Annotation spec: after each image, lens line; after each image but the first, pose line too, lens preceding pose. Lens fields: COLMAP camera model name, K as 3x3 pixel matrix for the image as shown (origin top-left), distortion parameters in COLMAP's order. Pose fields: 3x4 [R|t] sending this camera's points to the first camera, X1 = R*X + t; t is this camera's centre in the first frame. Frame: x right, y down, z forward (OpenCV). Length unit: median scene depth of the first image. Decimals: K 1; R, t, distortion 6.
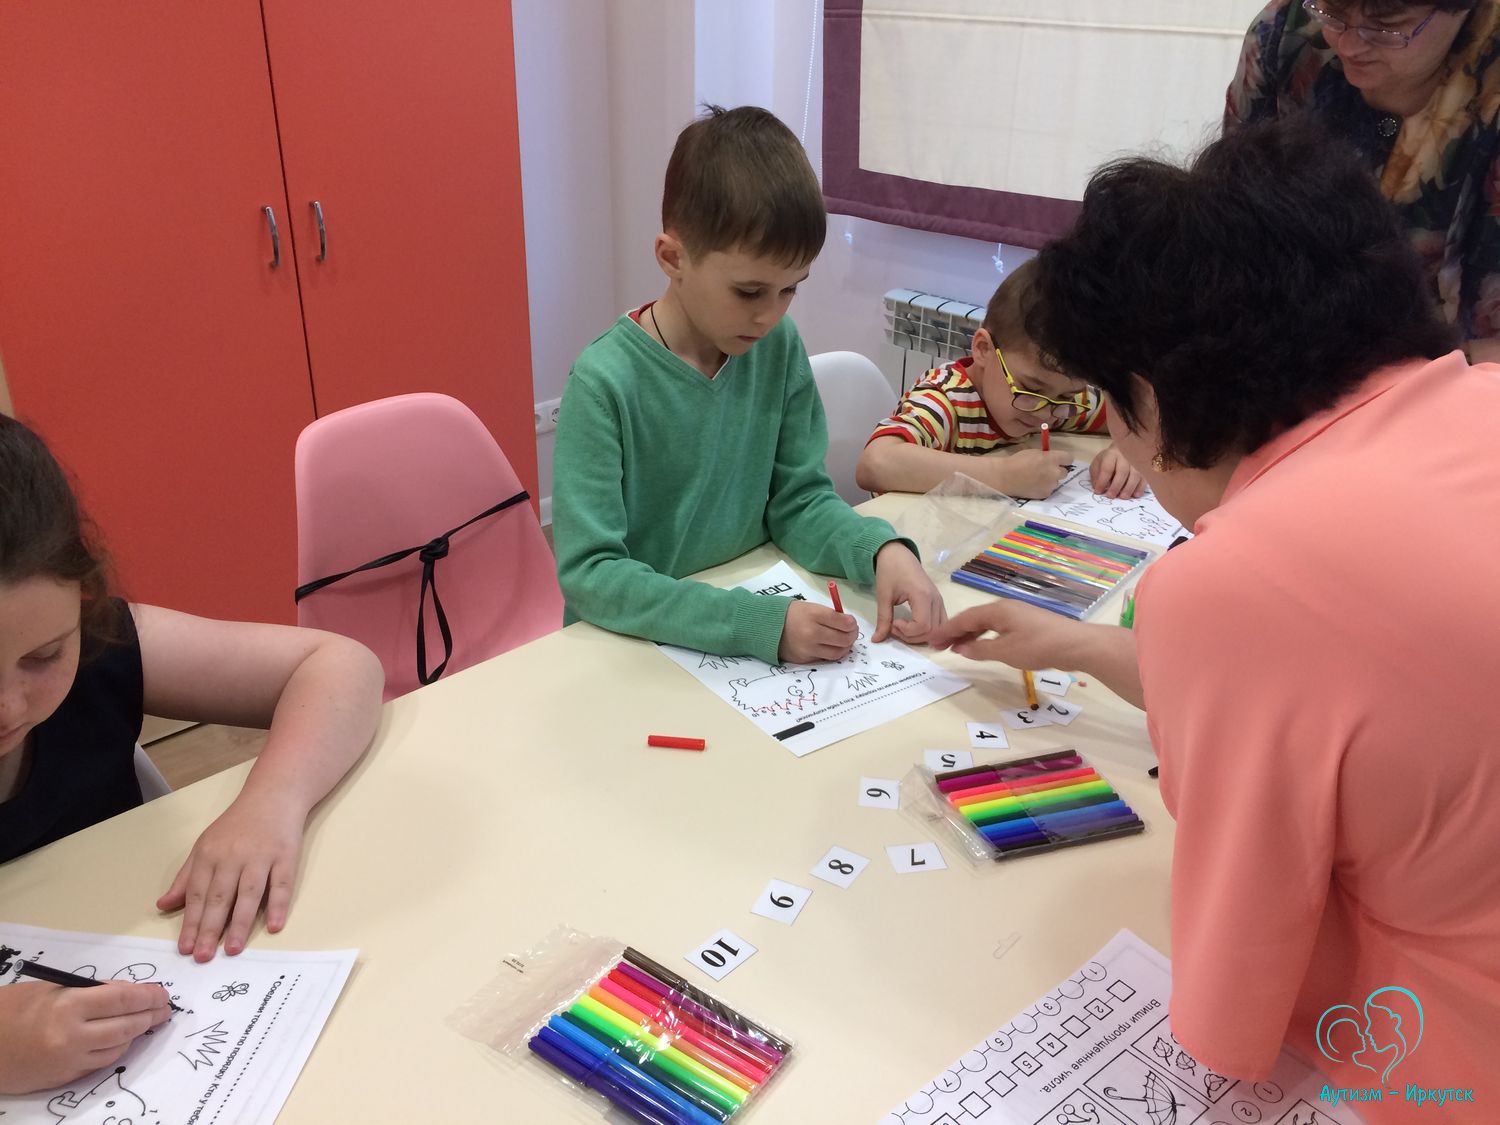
lens RADIAL K [[1265.7, 0, 749.6], [0, 1265.7, 548.8], [0, 0, 1]] dist [0.041955, -0.043096]
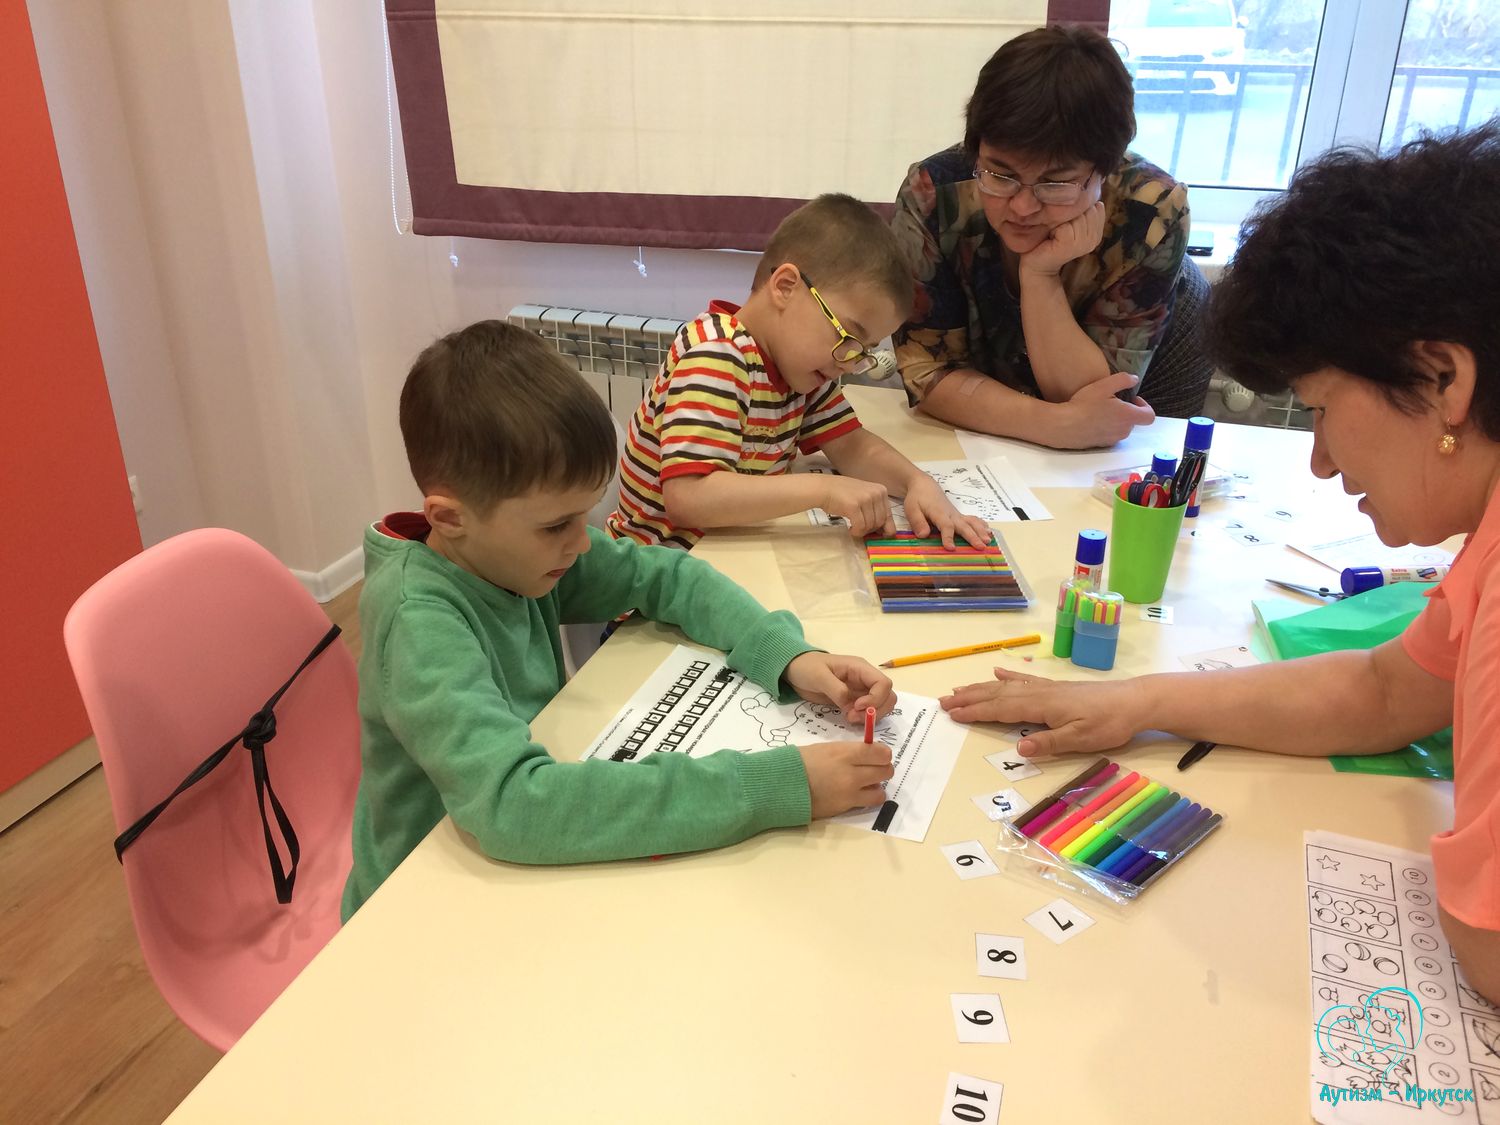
lens RADIAL K [[1265.7, 0, 788.3], [0, 1265.7, 537.0], [0, 0, 1]] dist [0.041955, -0.043096]
pose [[0.881967, -0.217628, 0.418058, -0.223386], [0.216816, 0.974926, 0.050104, -0.072218], [-0.418479, 0.046452, 0.907038, 0.129594]]
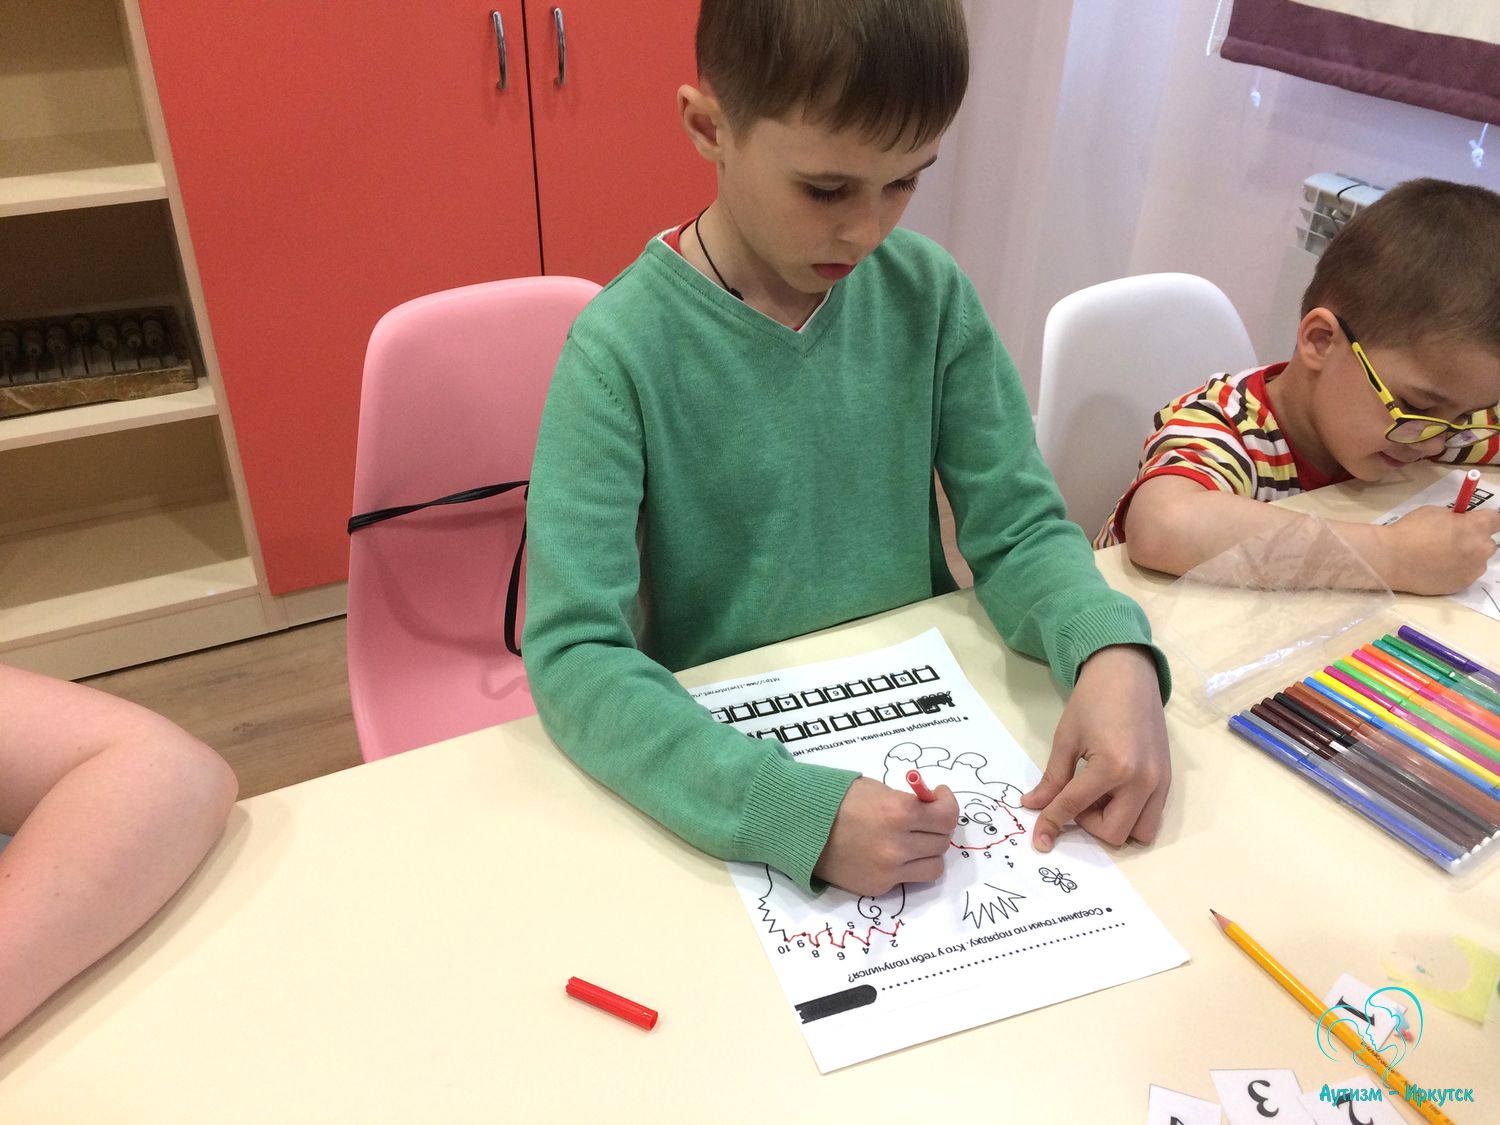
lens RADIAL K [[1265.7, 0, 738.7], [0, 1265.7, 525.4], [0, 0, 1]] dist [0.041955, -0.043096]
pose [[0.941368, 0.169728, -0.291580, 0.081283], [-0.138925, 0.982580, 0.123435, -0.083967], [0.307451, -0.075689, 0.948549, 0.306546]]
